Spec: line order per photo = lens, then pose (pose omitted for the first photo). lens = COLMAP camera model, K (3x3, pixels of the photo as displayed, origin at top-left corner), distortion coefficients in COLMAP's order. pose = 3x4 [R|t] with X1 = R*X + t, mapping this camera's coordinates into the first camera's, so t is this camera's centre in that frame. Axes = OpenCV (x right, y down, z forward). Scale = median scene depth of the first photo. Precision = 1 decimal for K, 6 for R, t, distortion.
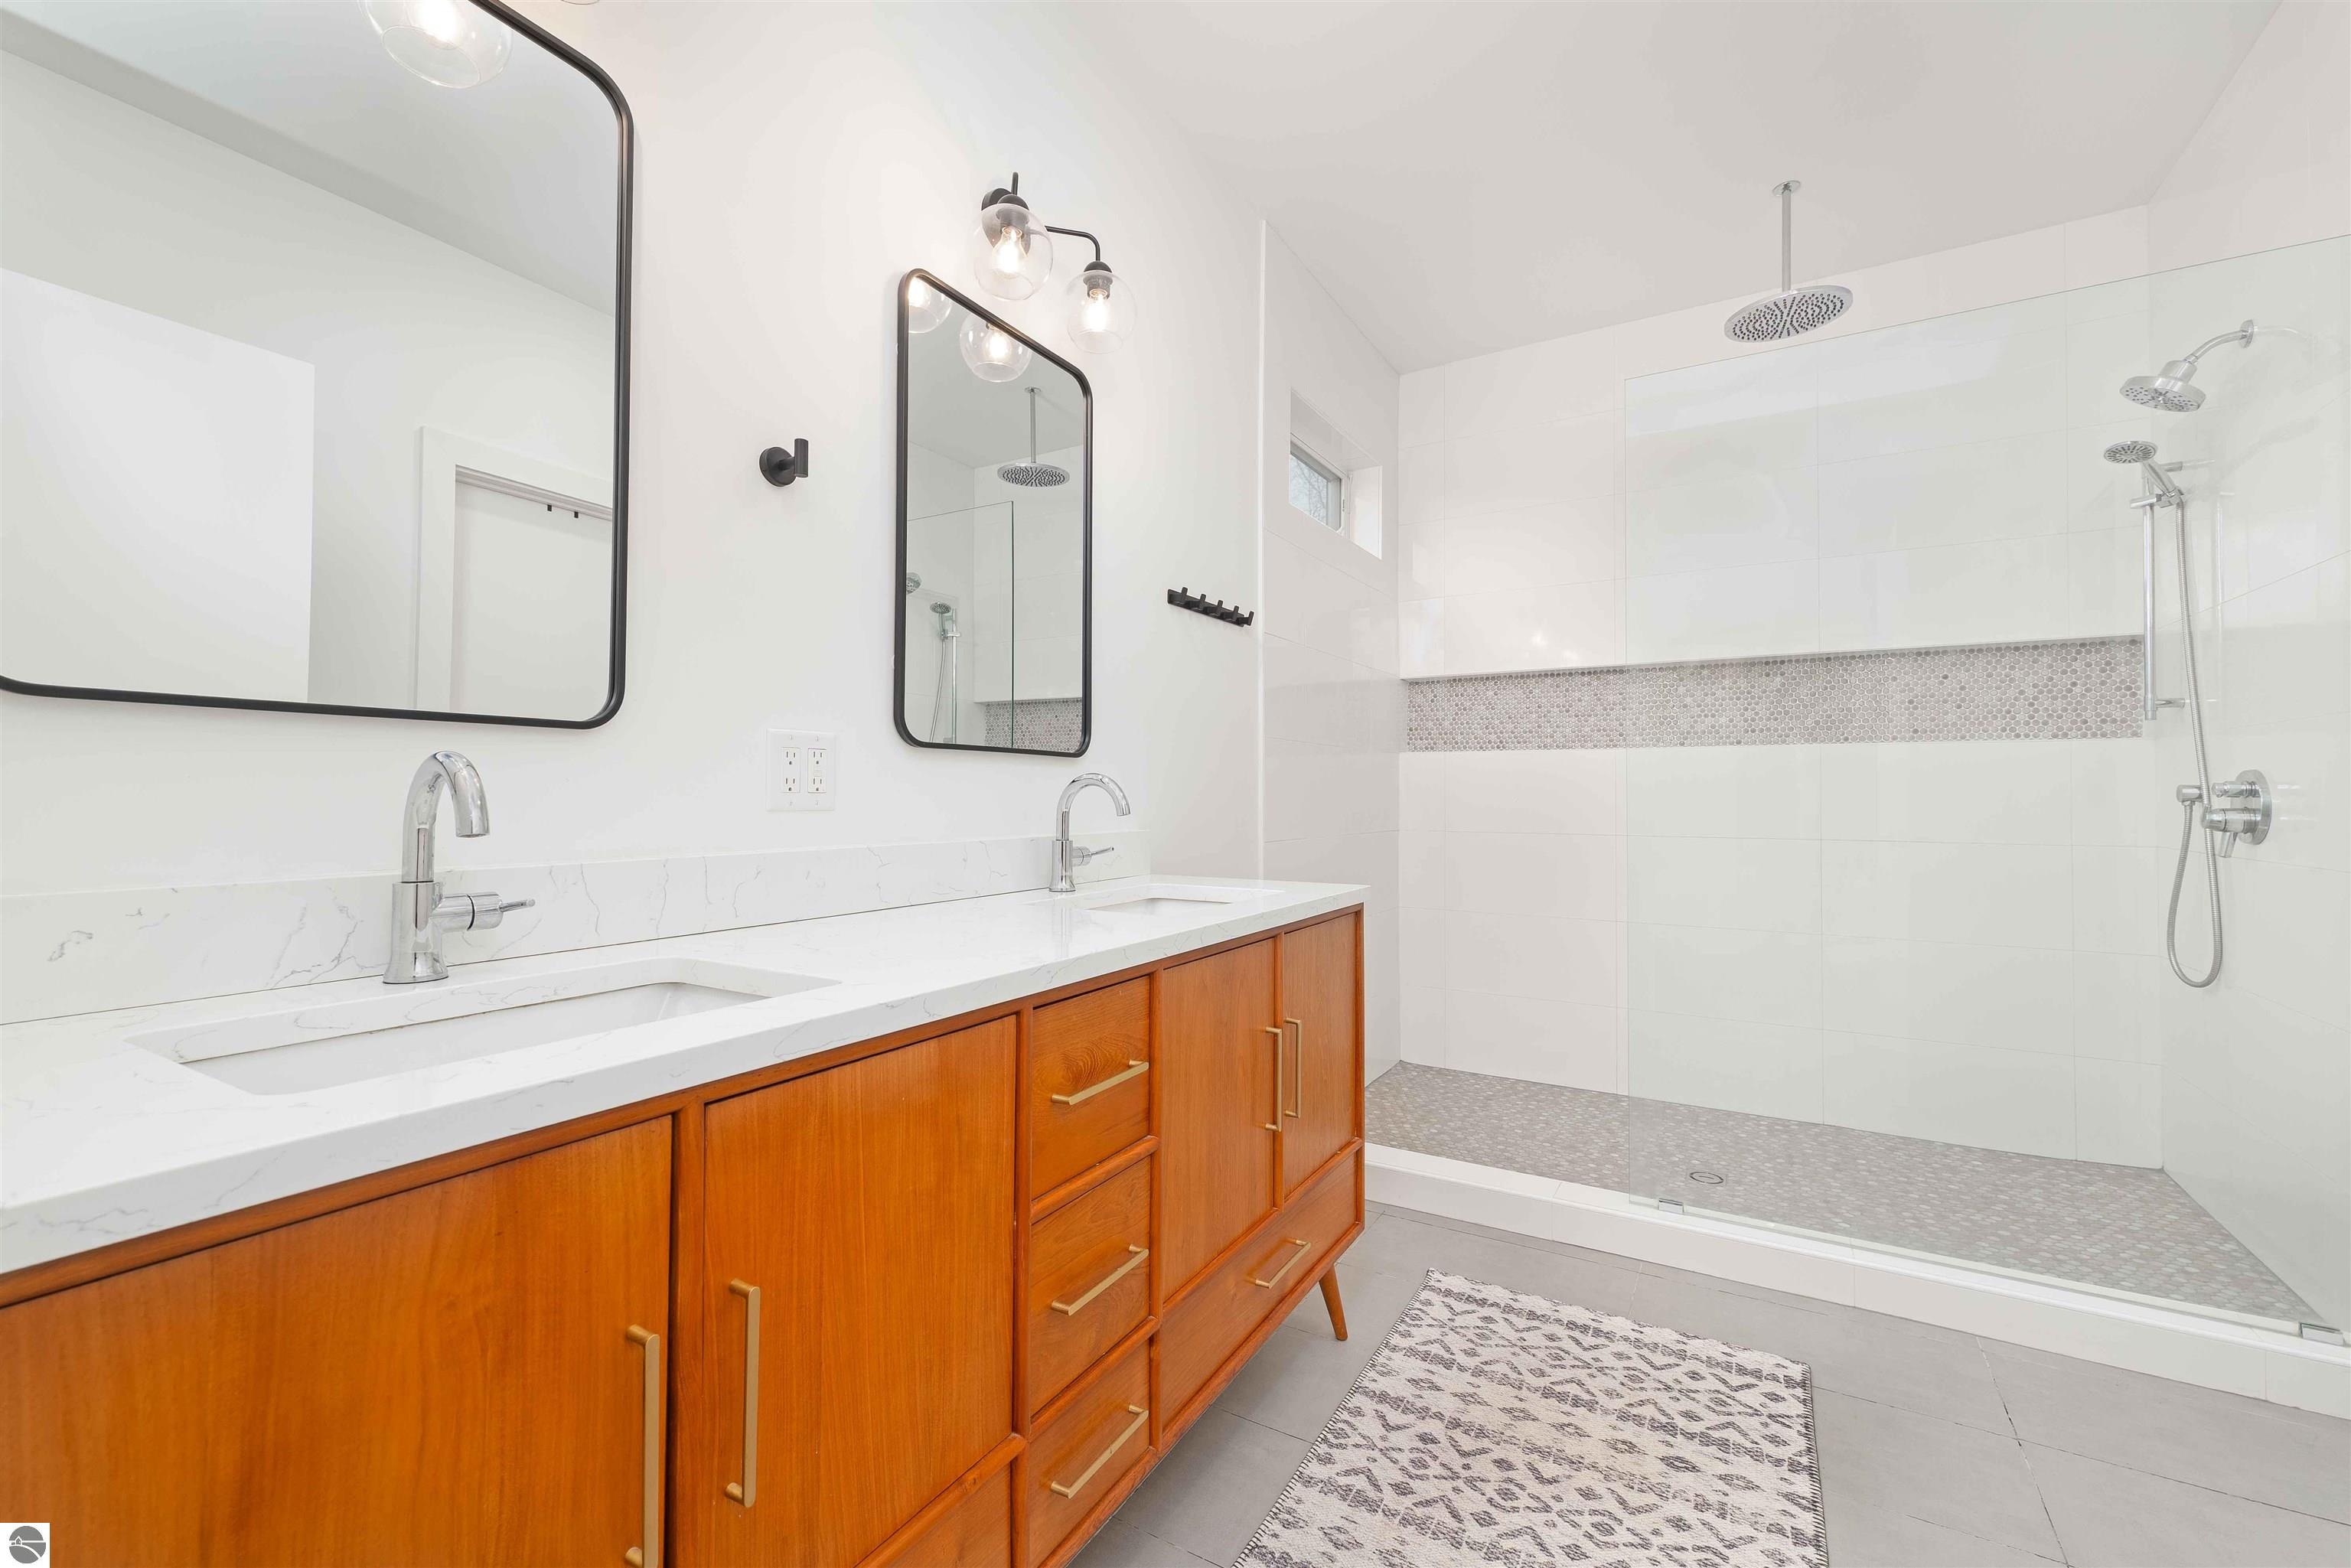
lens RADIAL K [[964.4, 0, 1176.7], [0, 964.4, 785.2], [0, 0, 1]] dist [-0.000105, -0.000007]
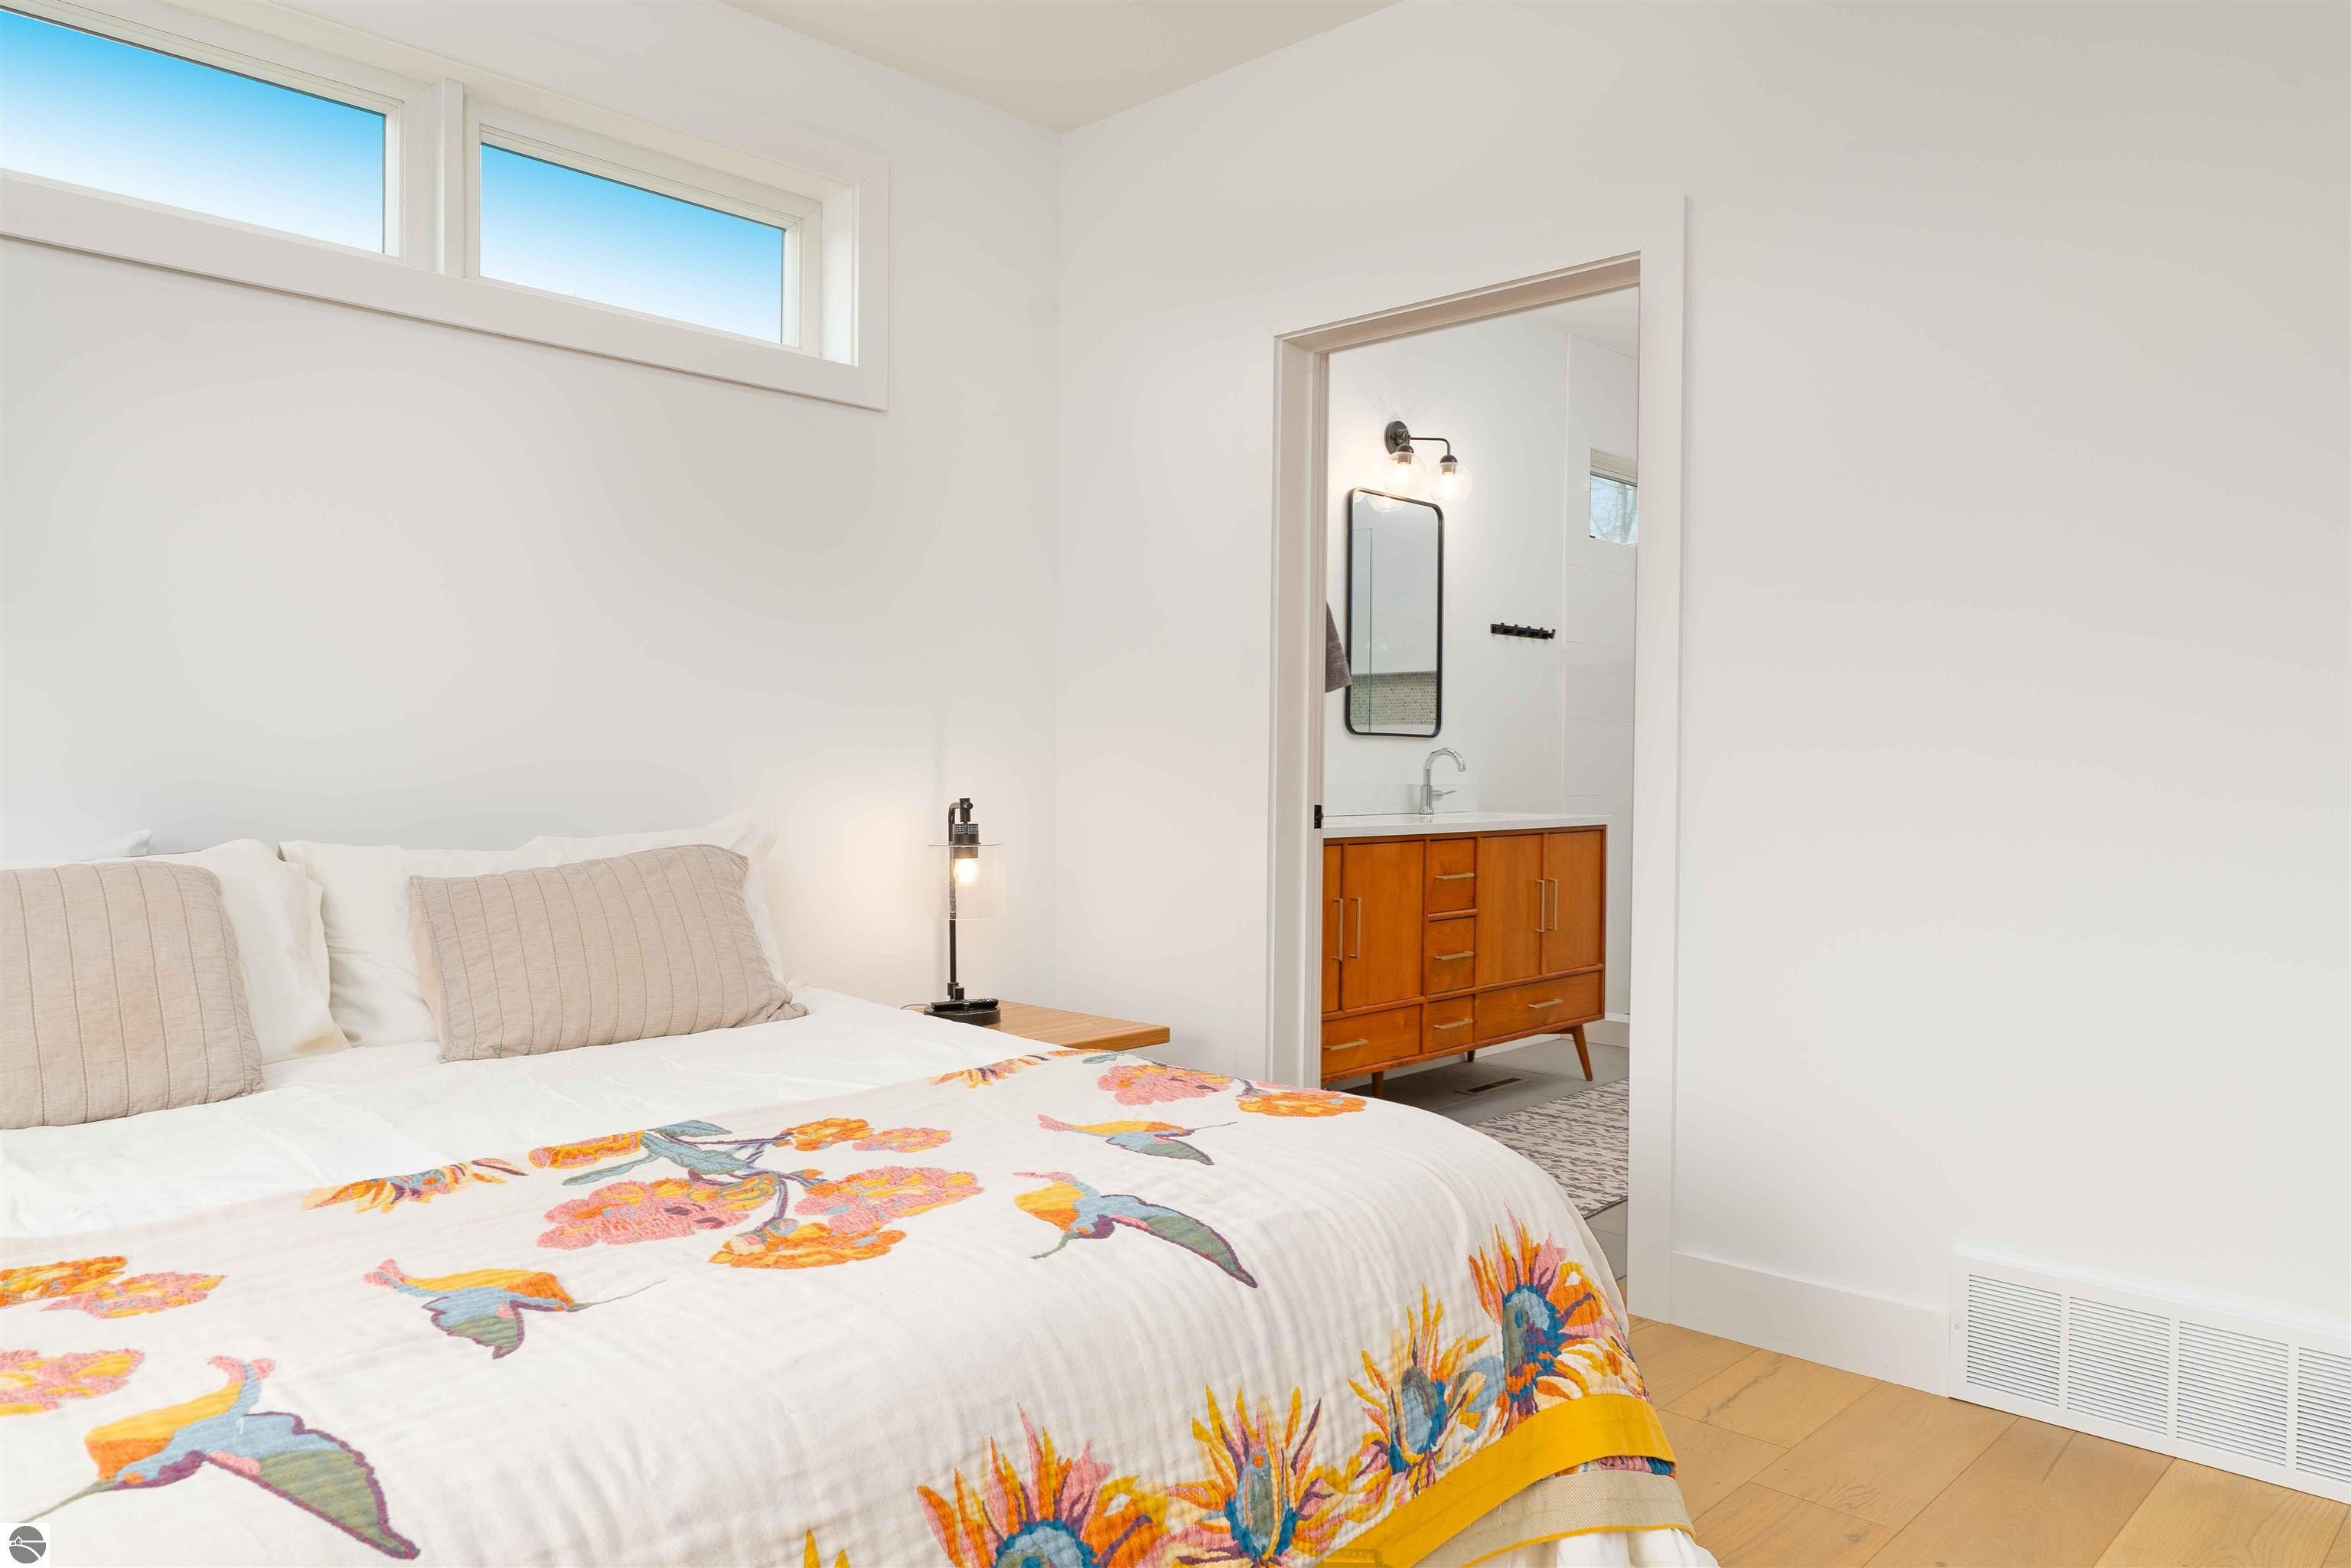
lens RADIAL K [[1606.4, 0, 1178.1], [0, 1606.4, 790.4], [0, 0, 1]] dist [-0.002322, -0.000134]
pose [[0.975500, 0.007158, -0.219881, 0.084049], [-0.000699, 0.999566, 0.029437, -0.020823], [0.219997, -0.028562, 0.975082, -1.960509]]
